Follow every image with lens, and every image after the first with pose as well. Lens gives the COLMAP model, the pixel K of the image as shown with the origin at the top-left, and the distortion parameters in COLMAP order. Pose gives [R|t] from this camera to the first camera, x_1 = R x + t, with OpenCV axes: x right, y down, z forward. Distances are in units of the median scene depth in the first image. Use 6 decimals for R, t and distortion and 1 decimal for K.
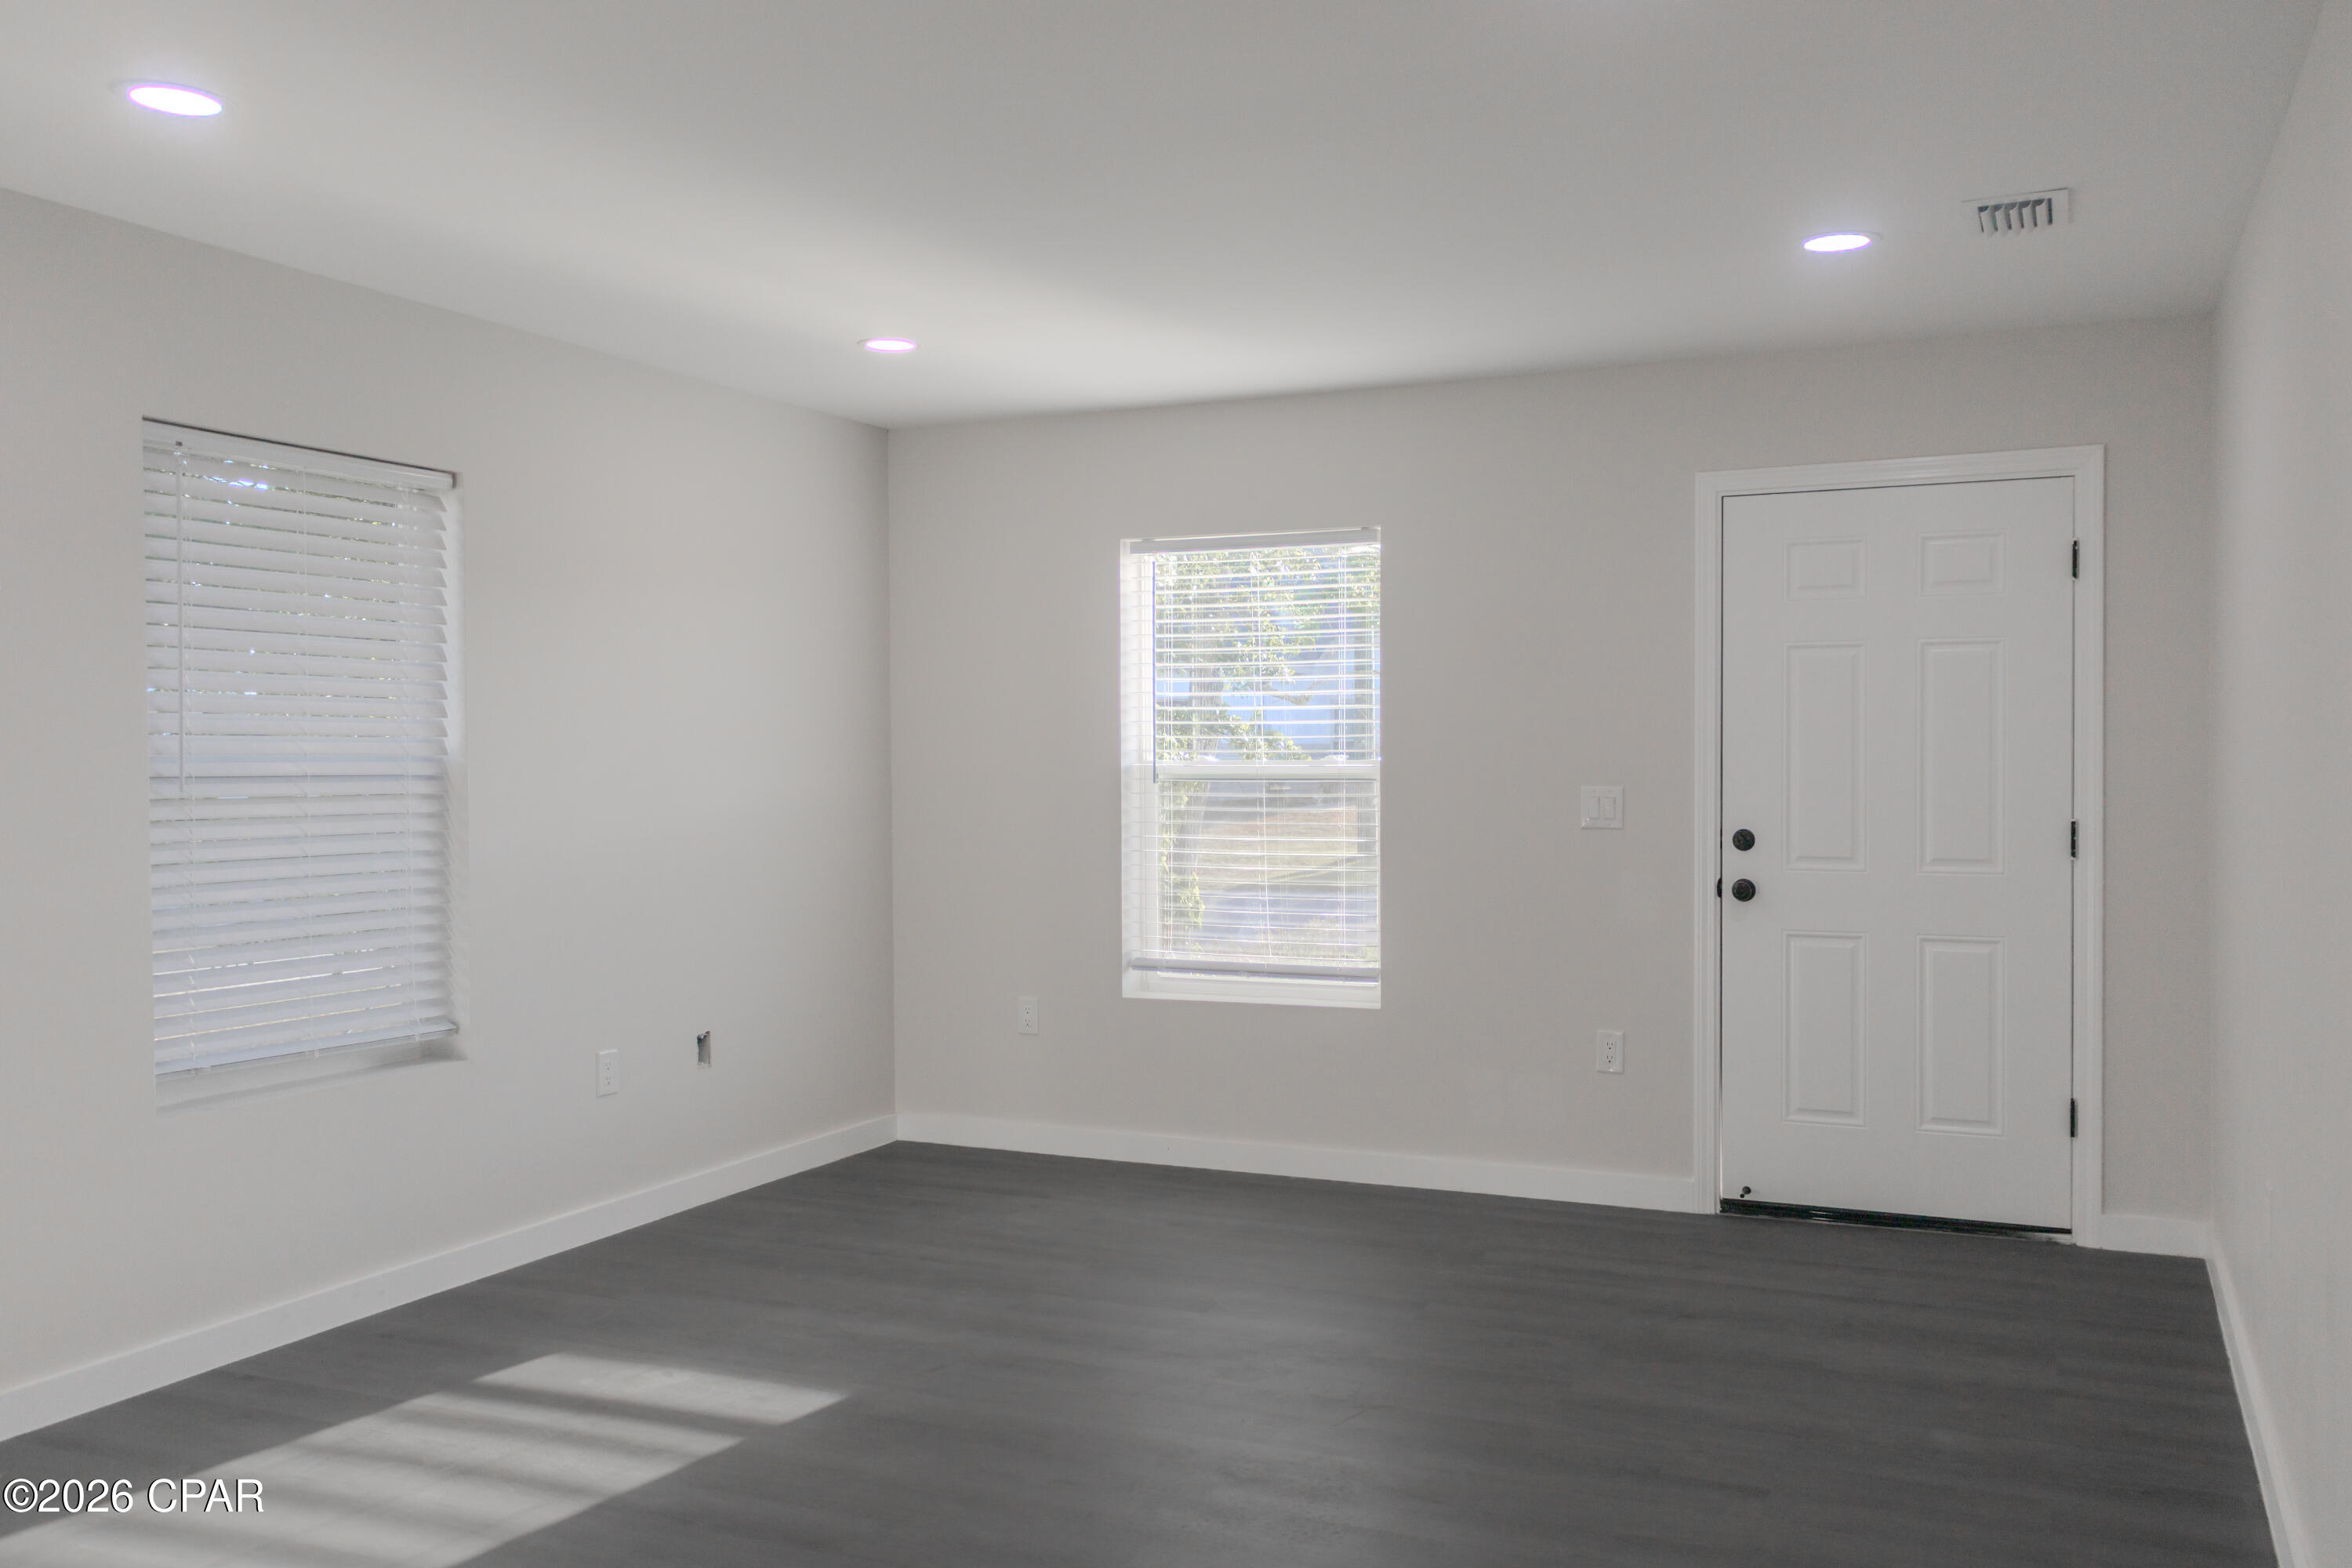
lens RADIAL K [[1887.2, 0, 1176.0], [0, 1887.2, 784.0], [0, 0, 1]] dist [0.016121, -0.005364]
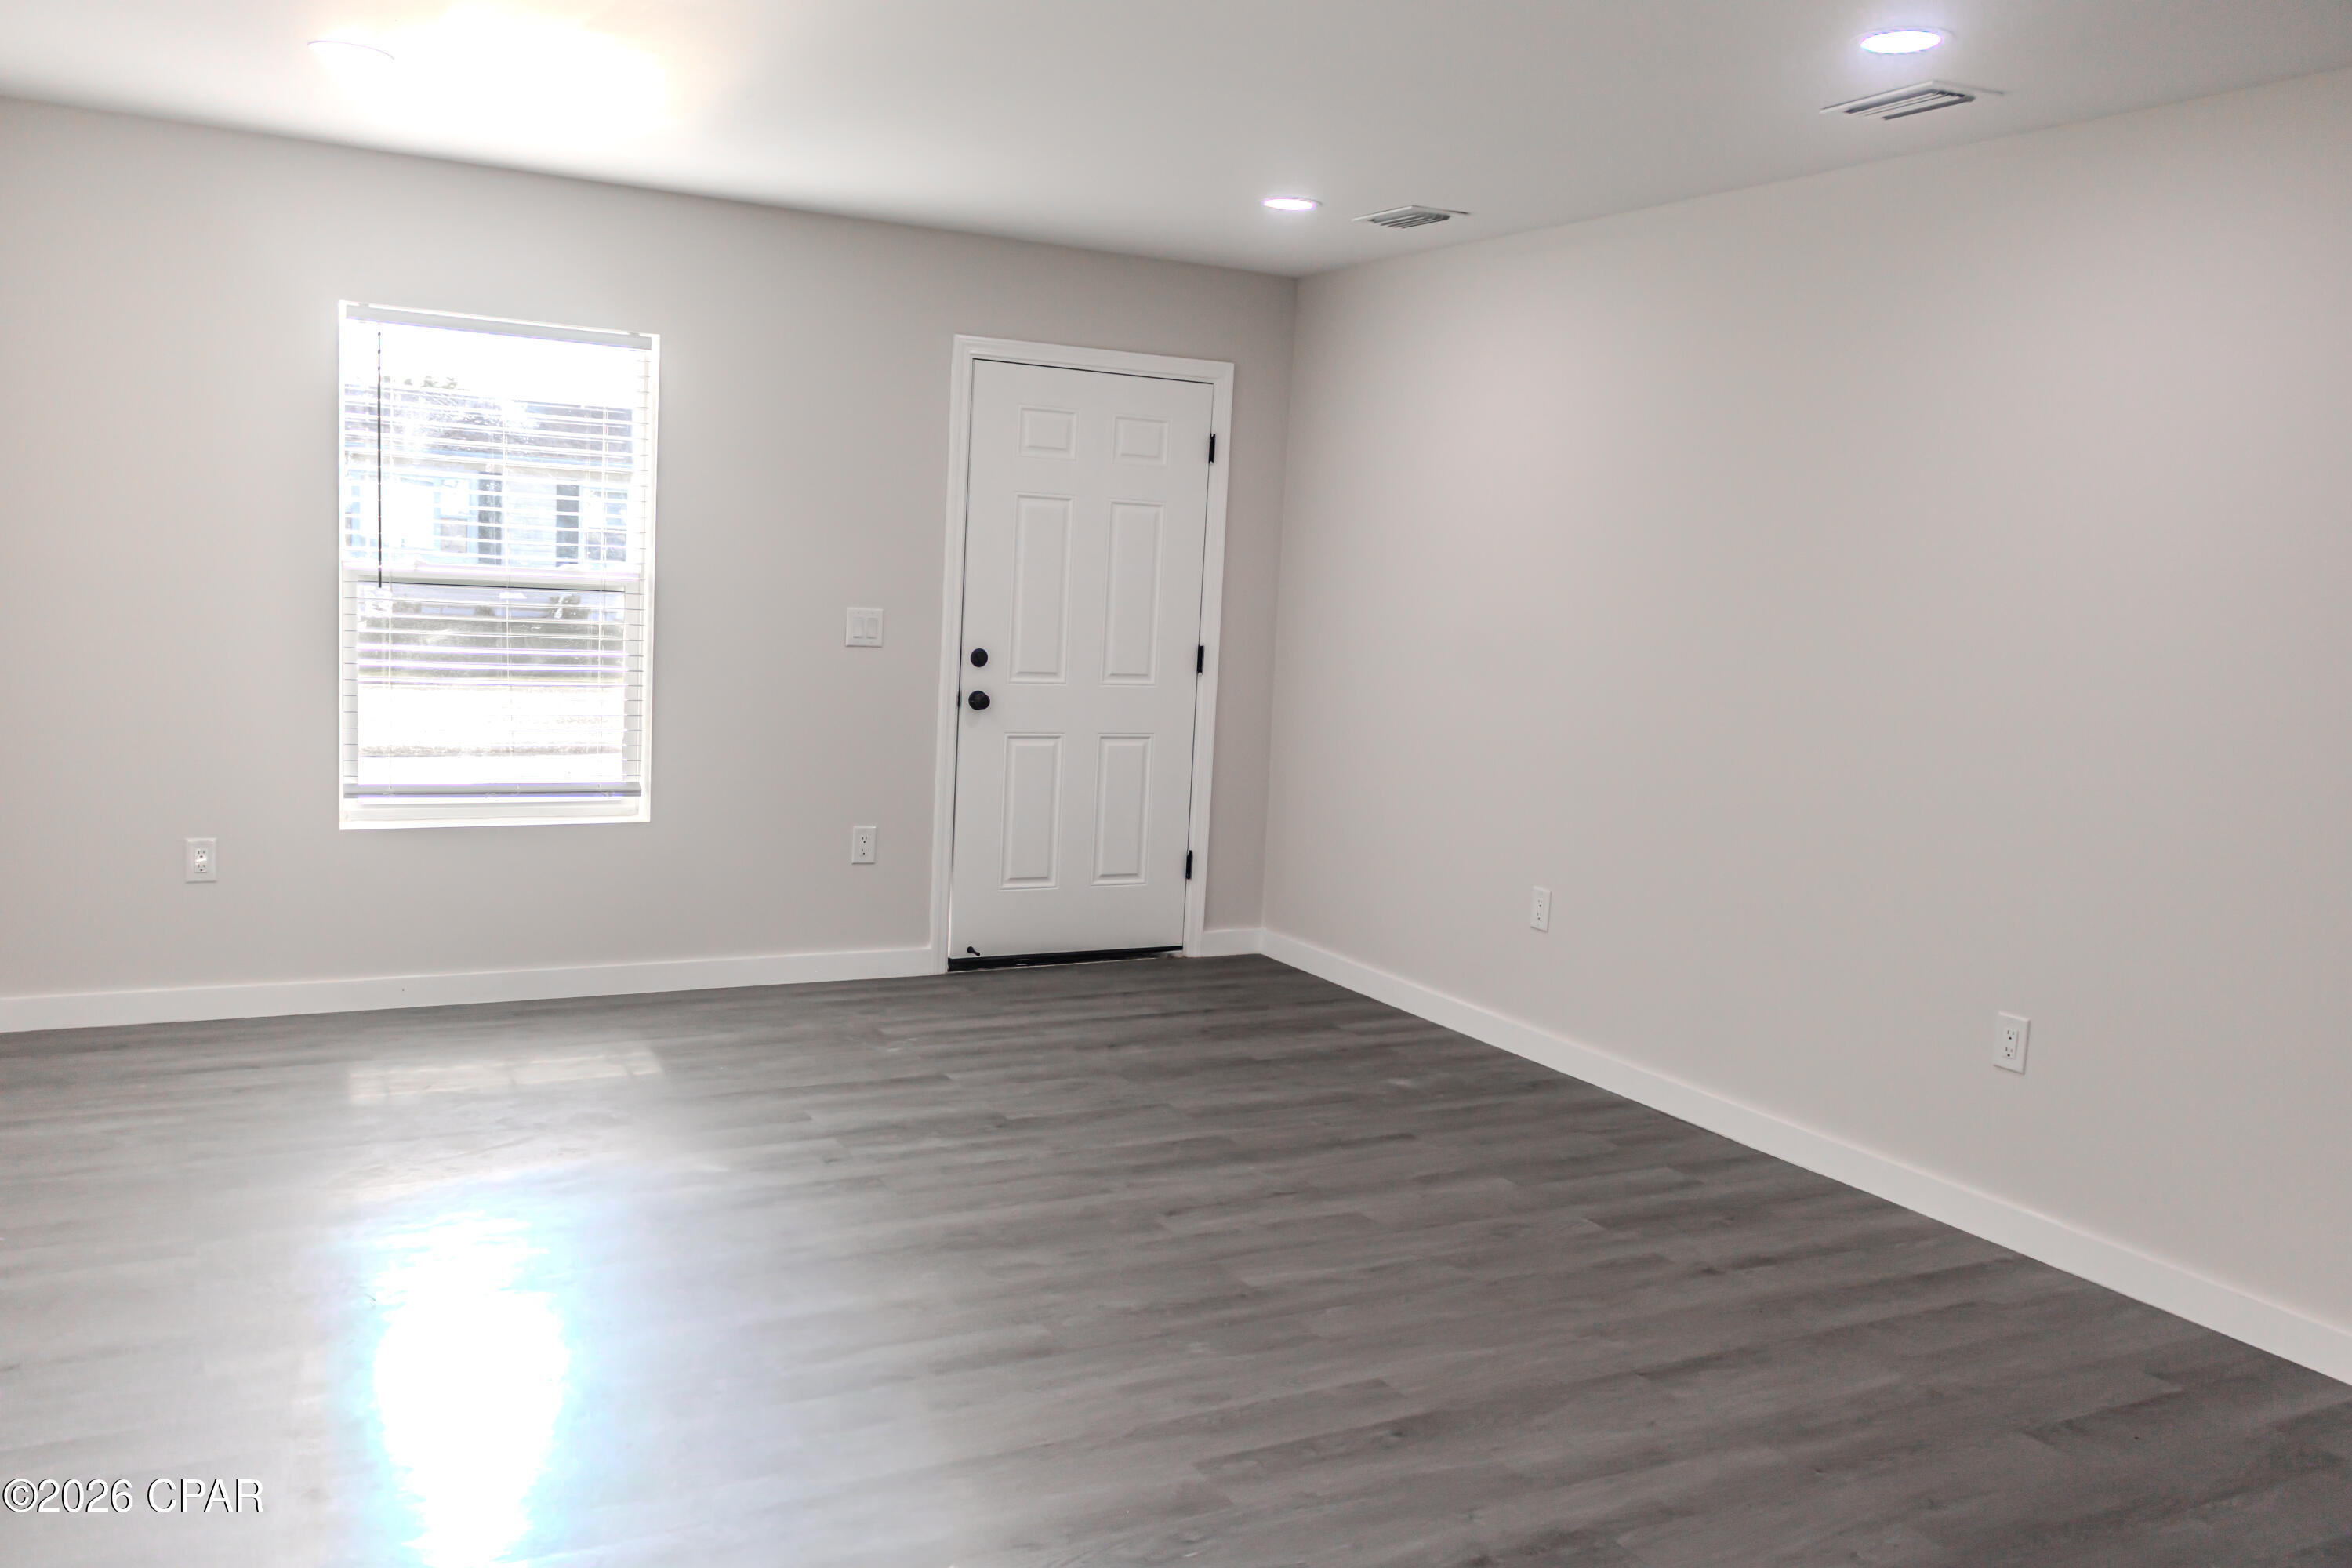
lens RADIAL K [[1887.2, 0, 1176.0], [0, 1887.2, 784.0], [0, 0, 1]] dist [0.016121, -0.005364]
pose [[0.610674, -0.055382, 0.789943, -0.578794], [-0.042593, 0.993810, 0.102602, -0.018749], [-0.790736, -0.096302, 0.604535, 0.190646]]
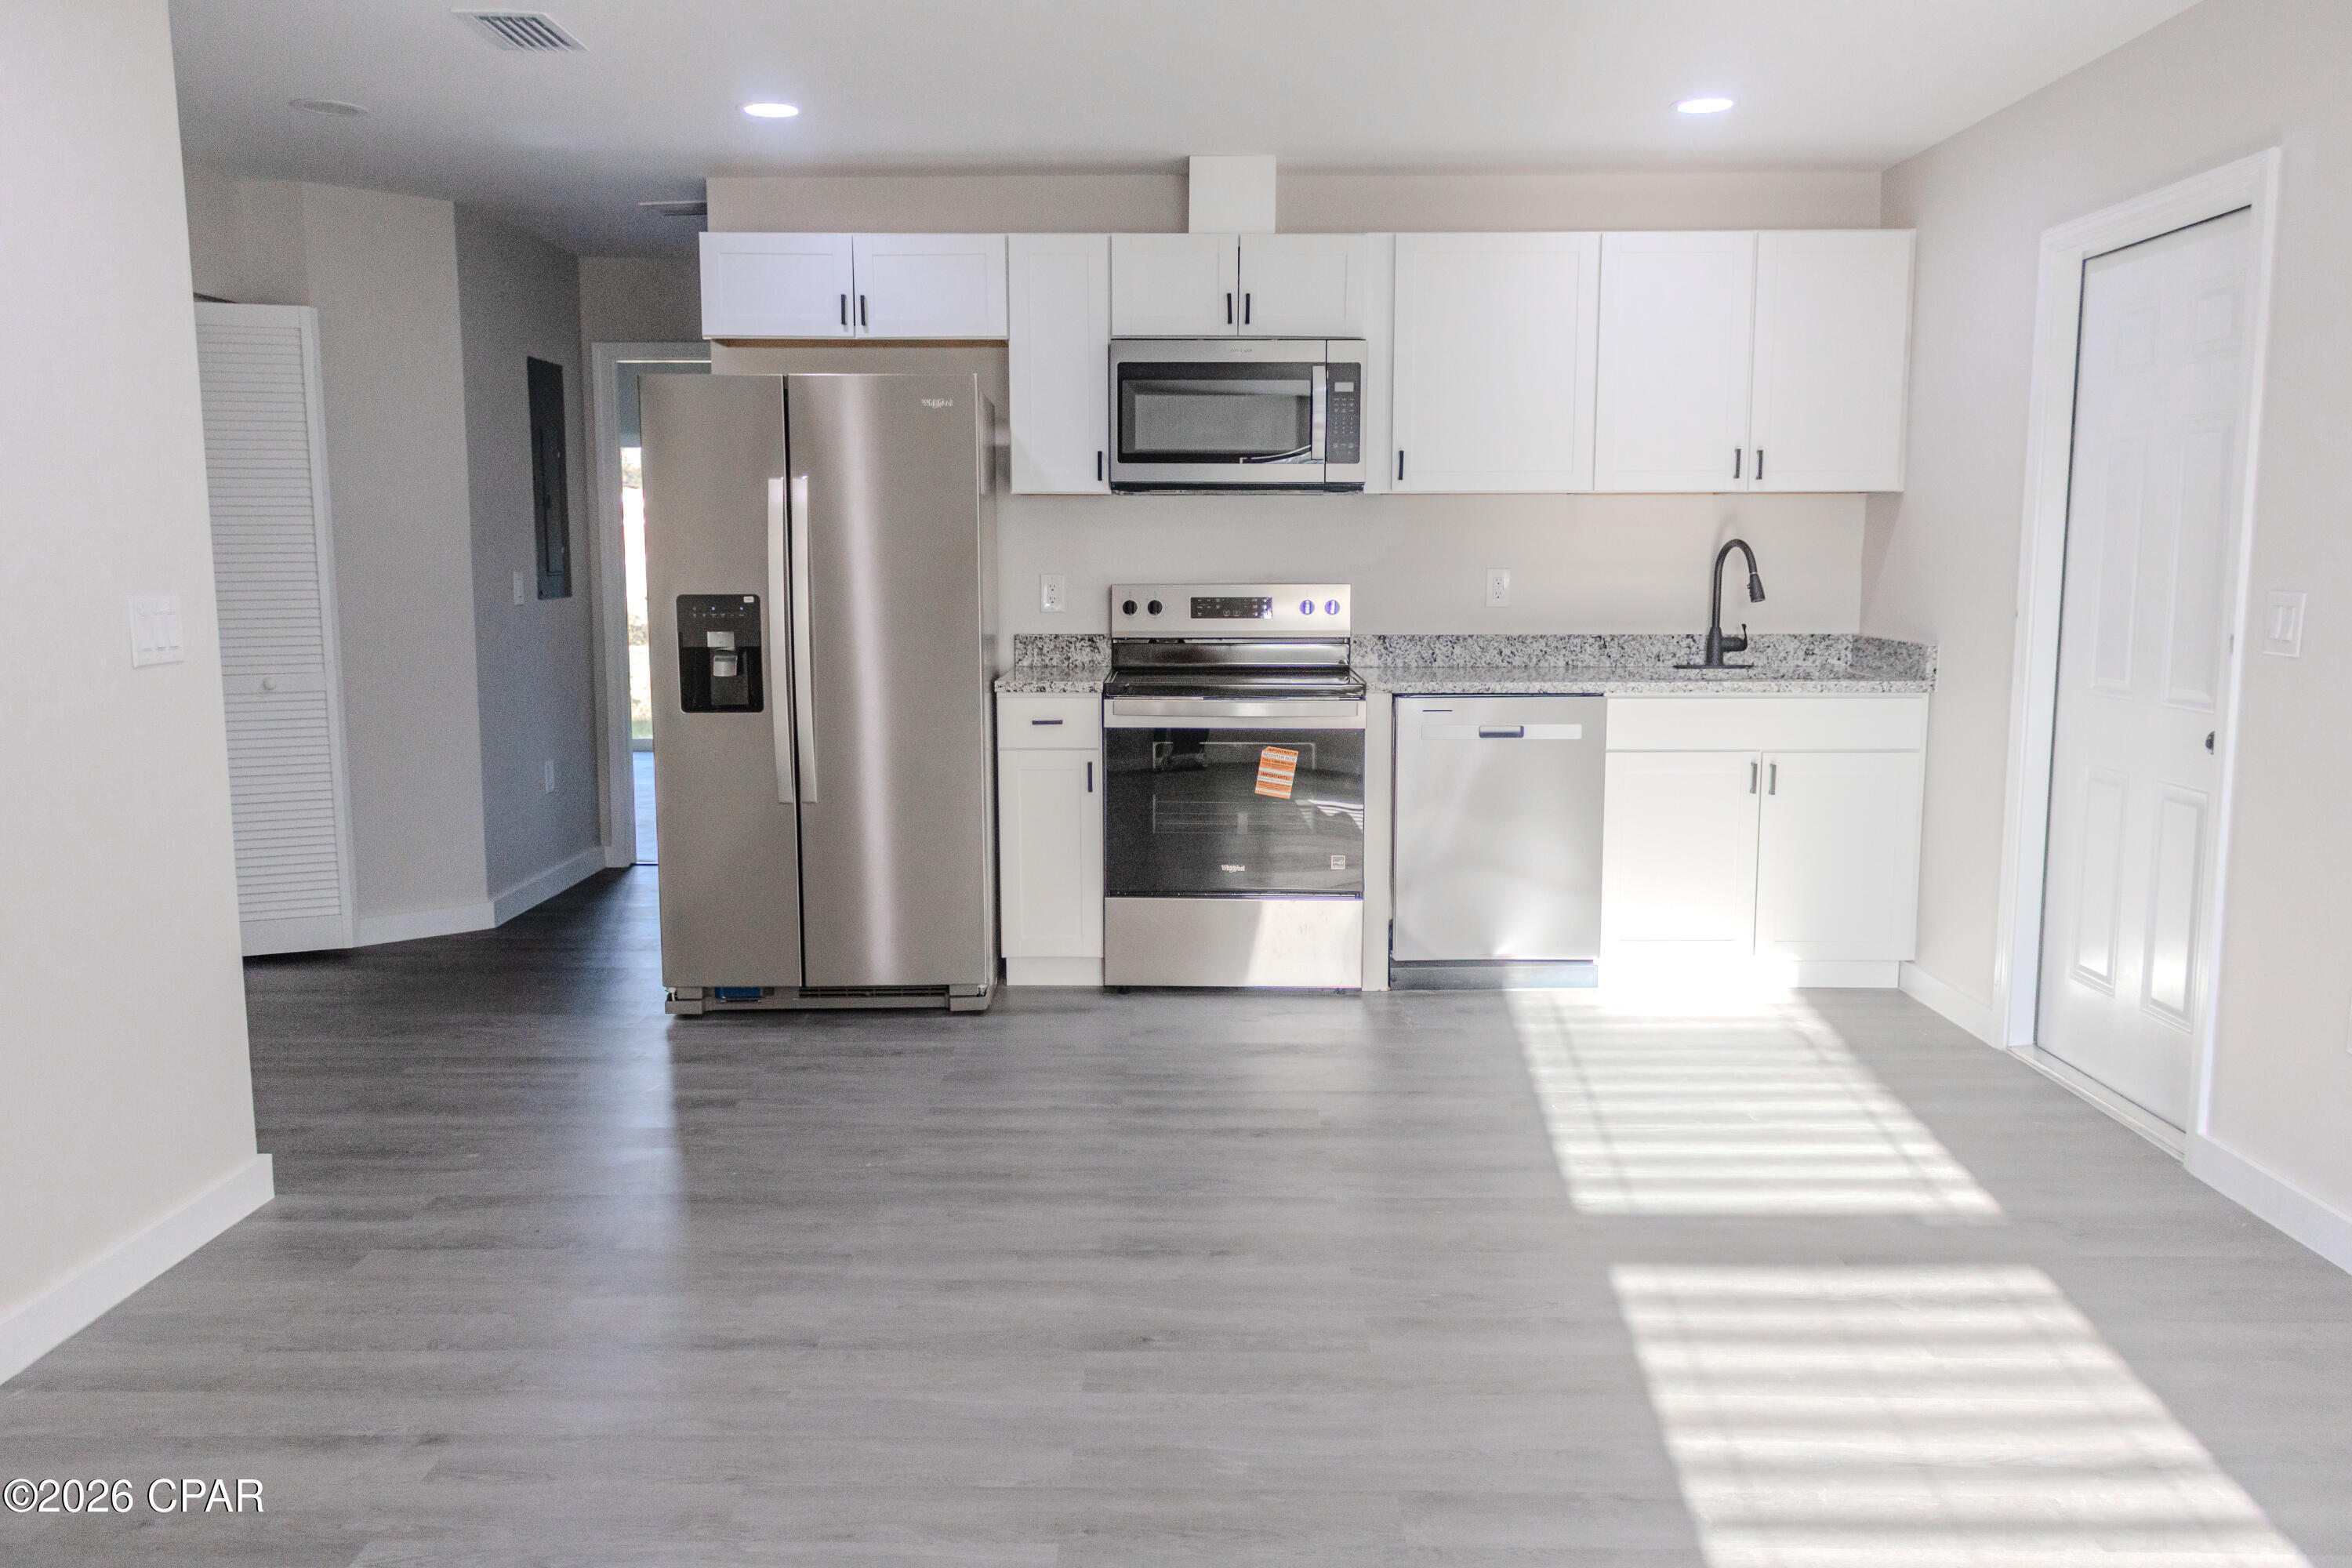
lens RADIAL K [[1887.2, 0, 1176.0], [0, 1887.2, 784.0], [0, 0, 1]] dist [0.016121, -0.005364]
pose [[-0.918717, 0.052996, -0.391346, 0.144446], [-0.001217, 0.990570, 0.137000, -0.014154], [0.394916, 0.126341, -0.909989, 1.007787]]
